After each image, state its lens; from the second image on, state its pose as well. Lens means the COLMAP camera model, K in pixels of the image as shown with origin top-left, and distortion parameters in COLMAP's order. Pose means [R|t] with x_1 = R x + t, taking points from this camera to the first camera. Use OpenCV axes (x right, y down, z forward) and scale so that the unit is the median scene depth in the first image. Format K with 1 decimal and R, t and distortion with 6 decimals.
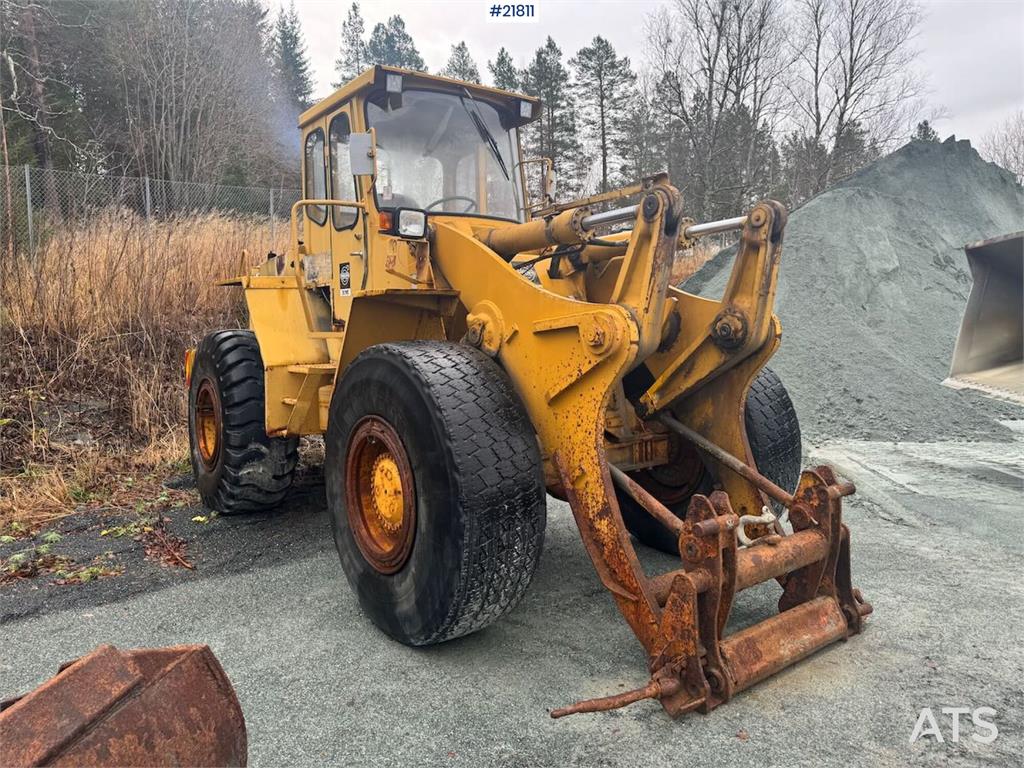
lens RADIAL K [[724.9, 0, 508.2], [0, 724.9, 379.3], [0, 0, 1]] dist [0.050115, -0.051851]
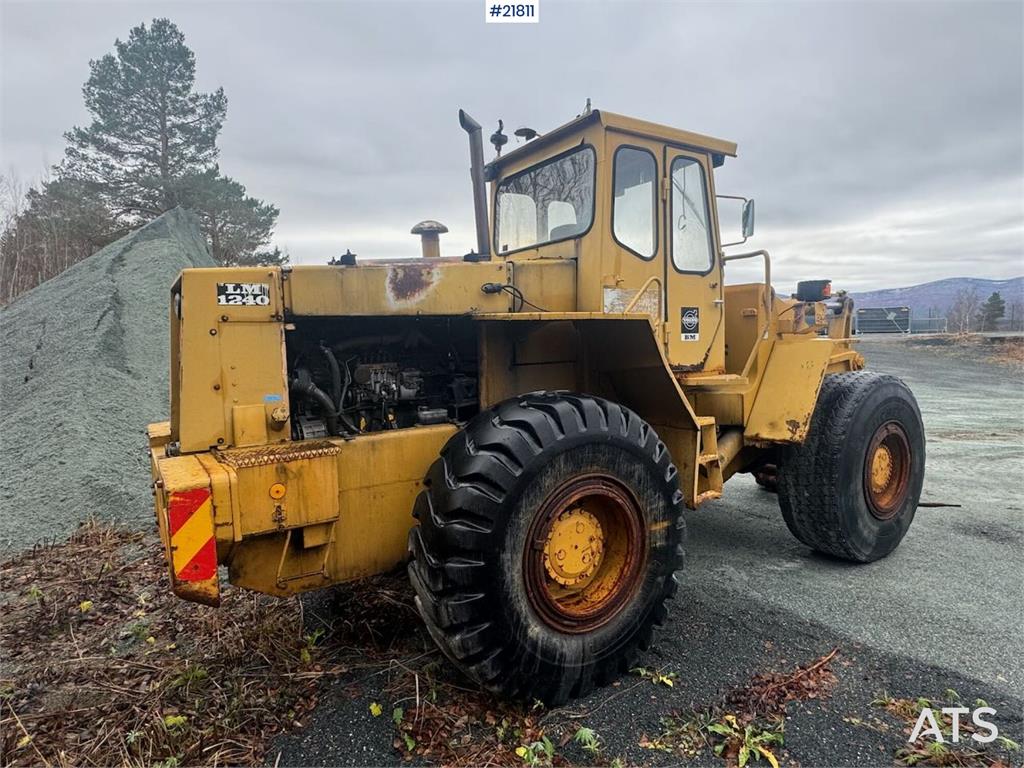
lens RADIAL K [[596.2, 0, 511.9], [0, 596.2, 383.2], [0, 0, 1]] dist [-0.001073, -0.001541]
pose [[0.054926, -0.063930, 0.996442, -1.285122], [0.098930, 0.993386, 0.058281, -0.158676], [-0.993577, 0.095377, 0.060887, 1.473361]]
